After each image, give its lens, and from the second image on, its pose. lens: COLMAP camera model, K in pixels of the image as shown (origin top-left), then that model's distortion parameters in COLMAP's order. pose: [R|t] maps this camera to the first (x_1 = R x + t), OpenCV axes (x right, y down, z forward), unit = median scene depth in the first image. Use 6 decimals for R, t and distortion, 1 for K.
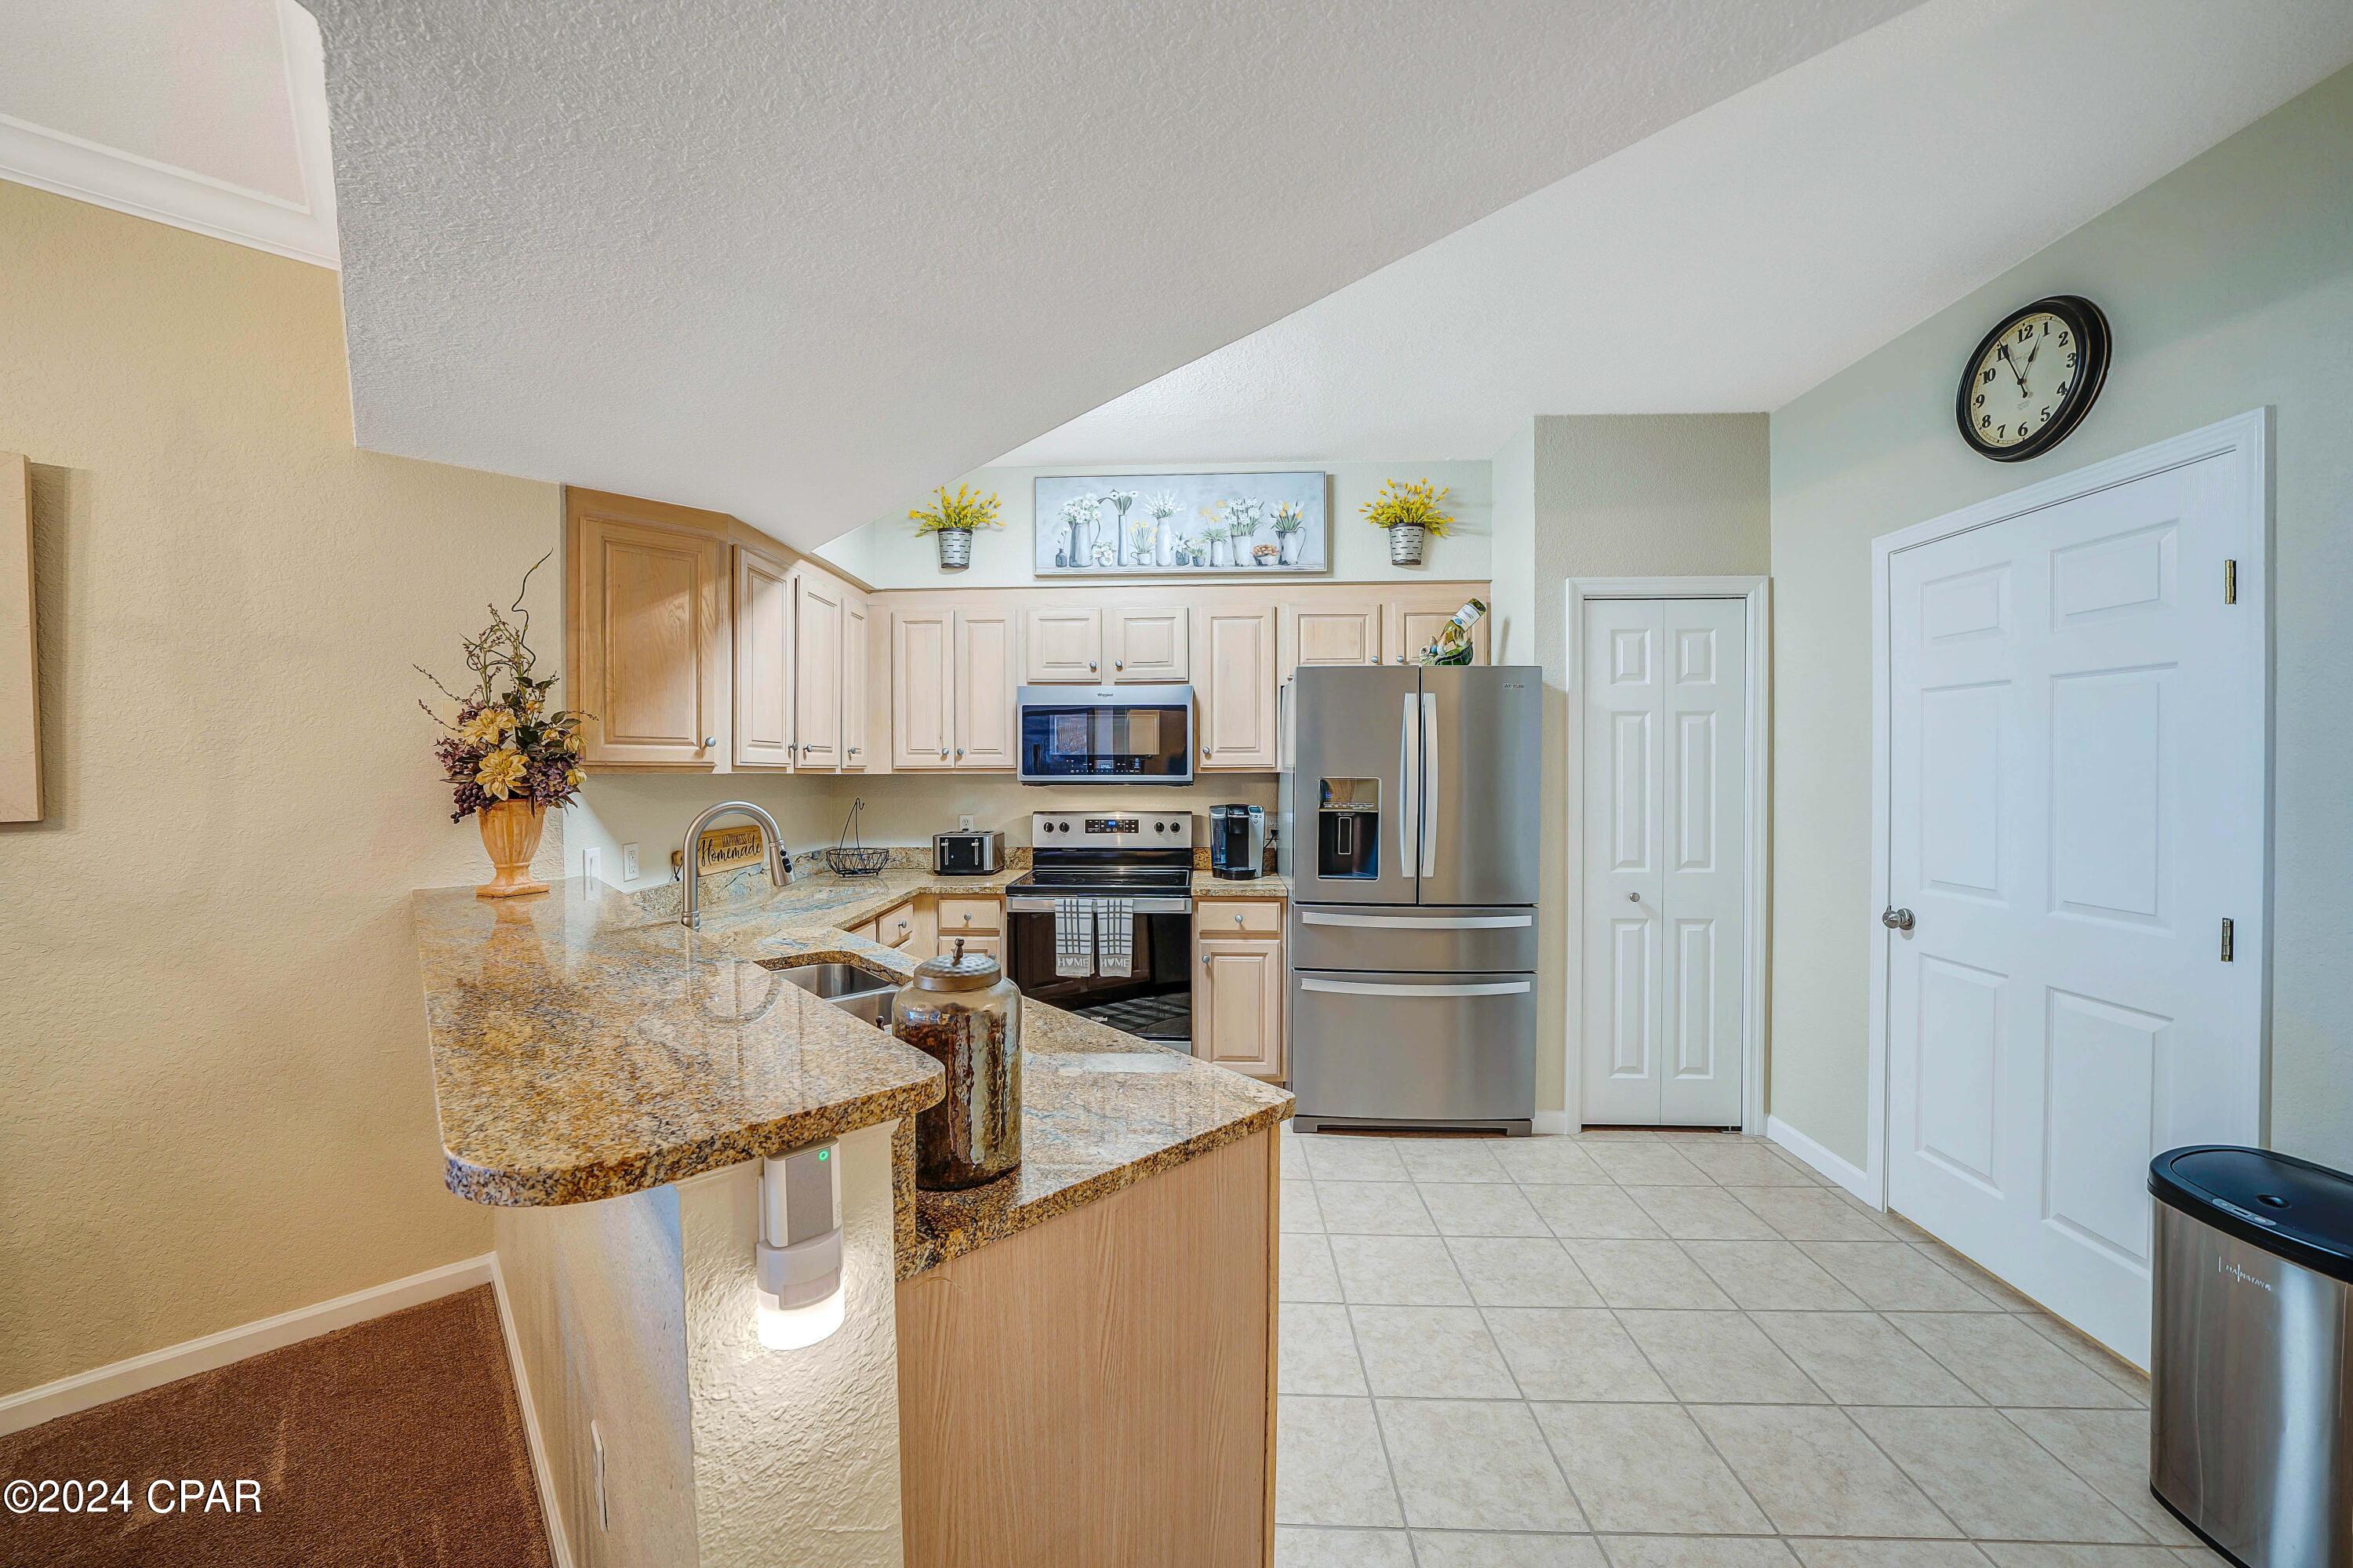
lens RADIAL K [[828.7, 0, 1175.5], [0, 828.7, 768.0], [0, 0, 1]] dist [-0.023133, 0.001444]
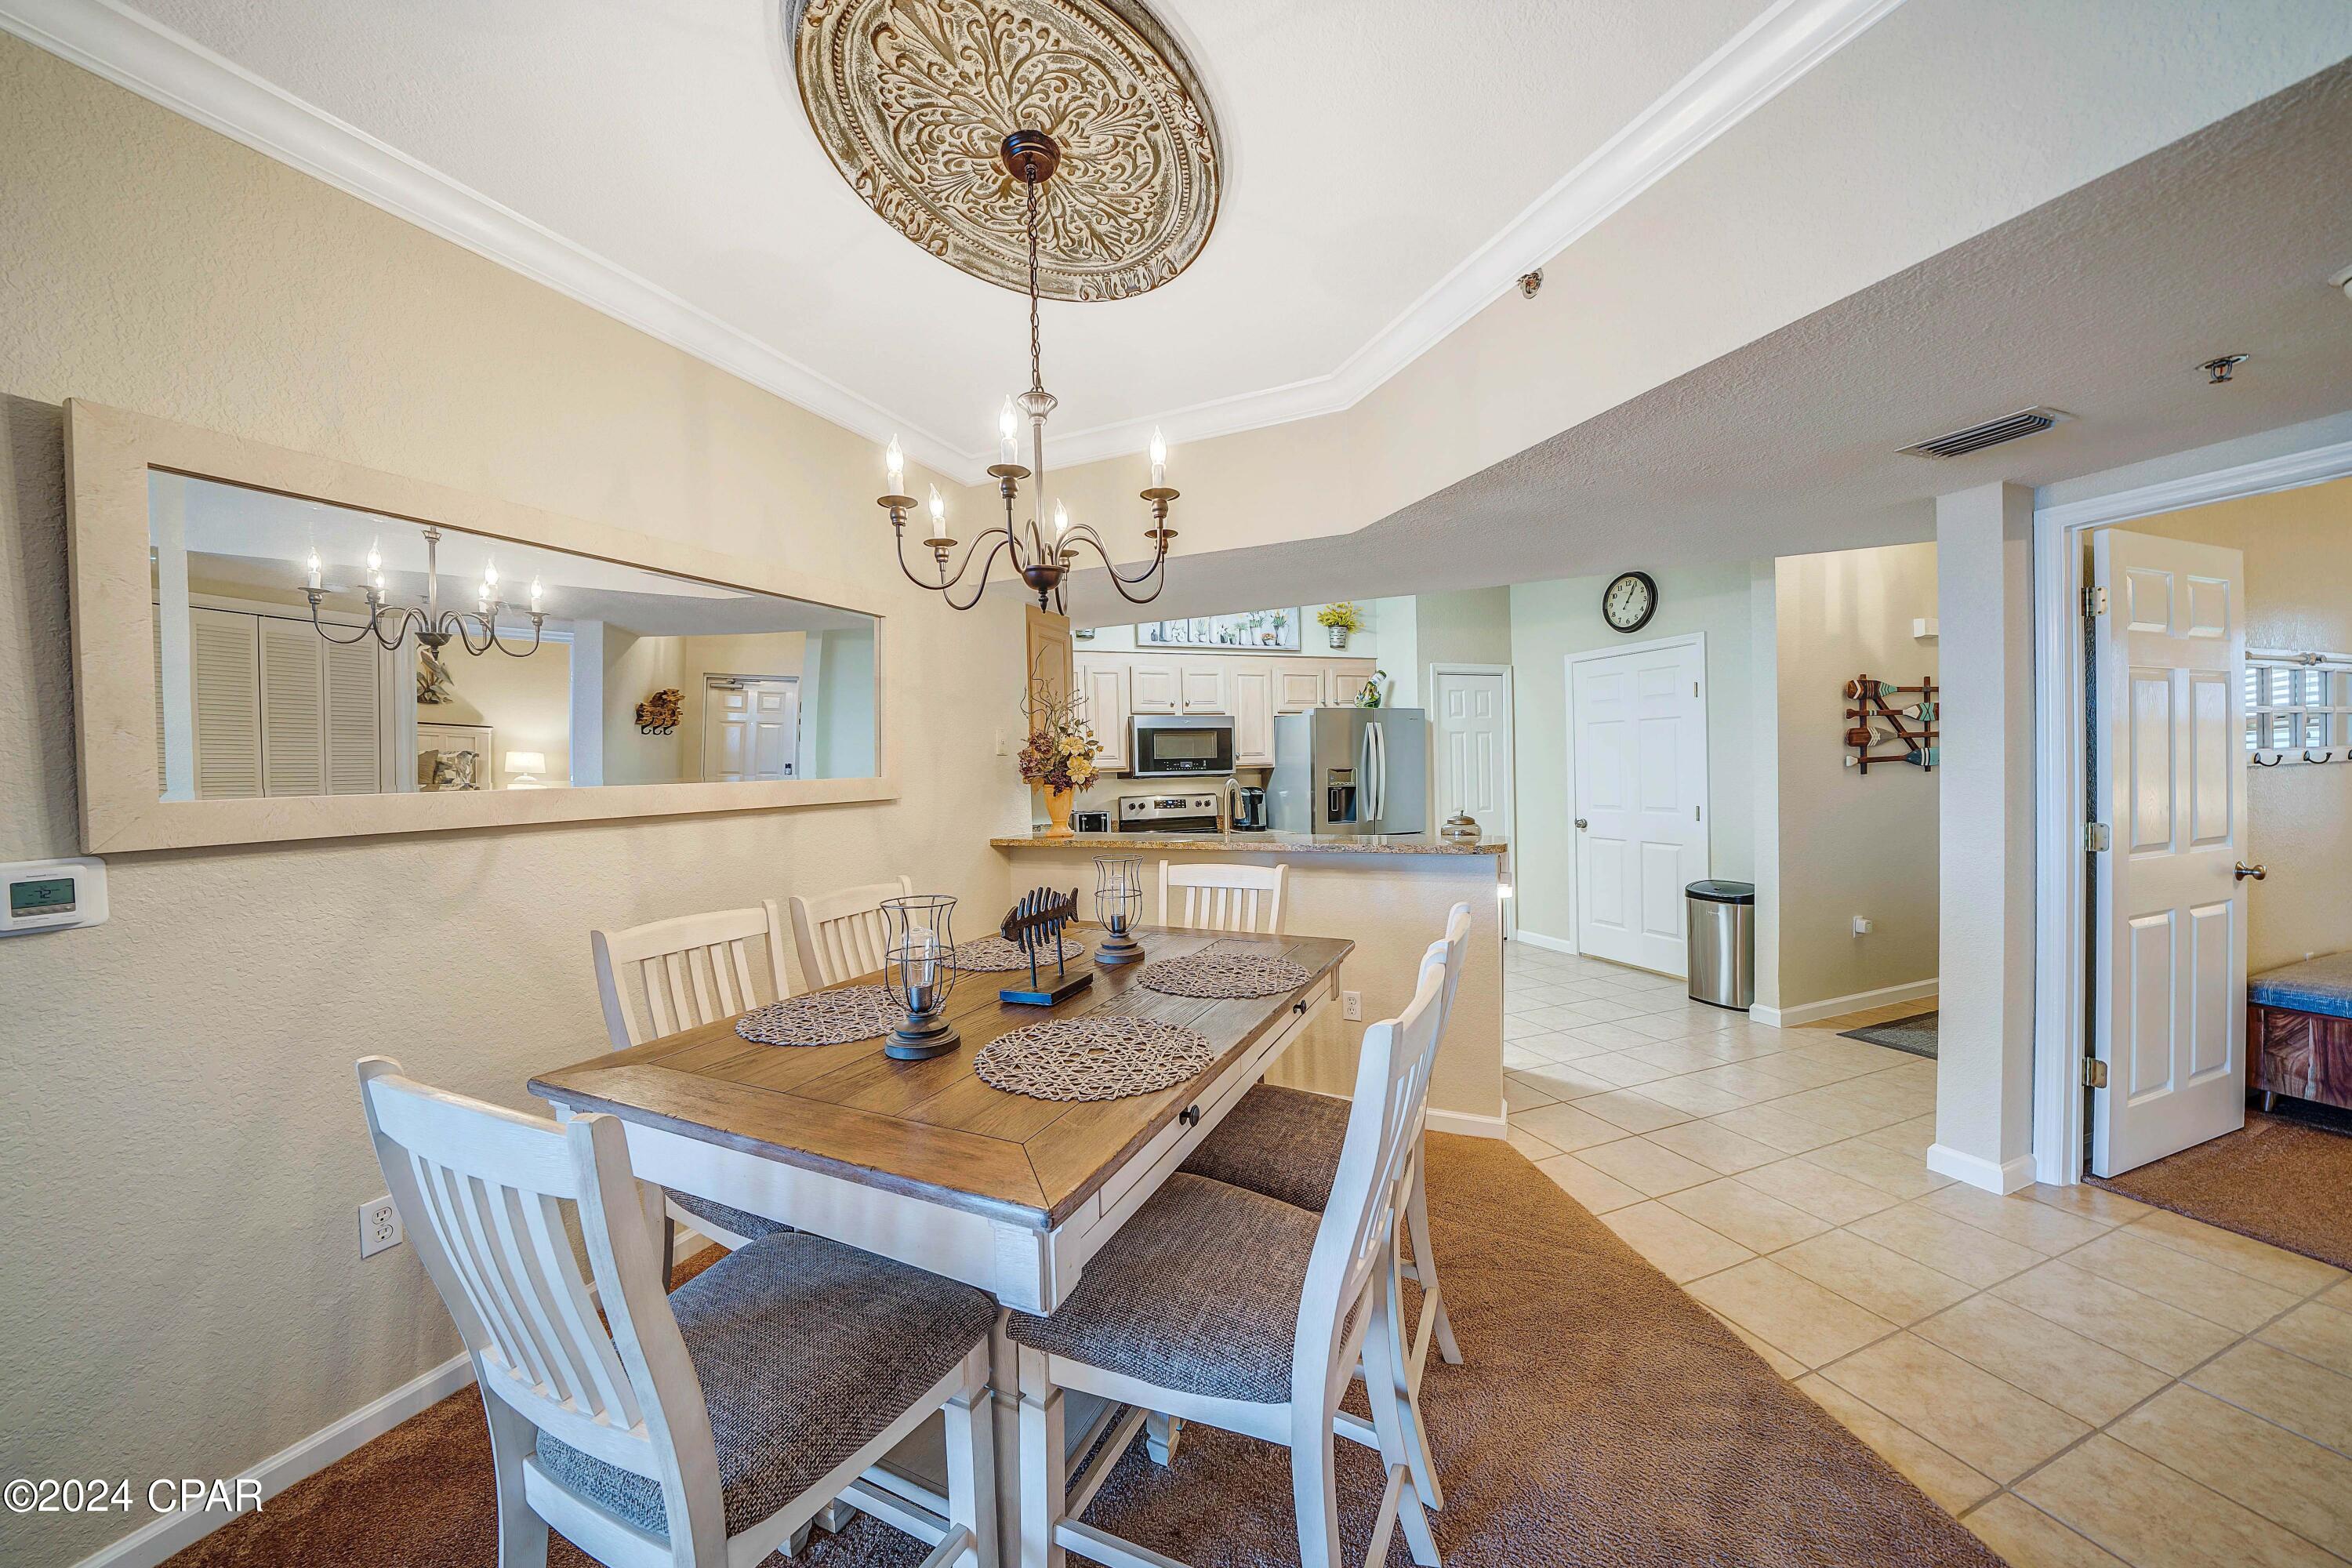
lens RADIAL K [[828.4, 0, 1120.6], [0, 828.4, 779.3], [0, 0, 1]] dist [-0.023133, 0.001444]
pose [[0.928402, -0.022843, 0.370875, -0.808472], [0.022095, 0.999736, 0.006265, 0.011981], [-0.370920, 0.002378, 0.928662, -0.462268]]
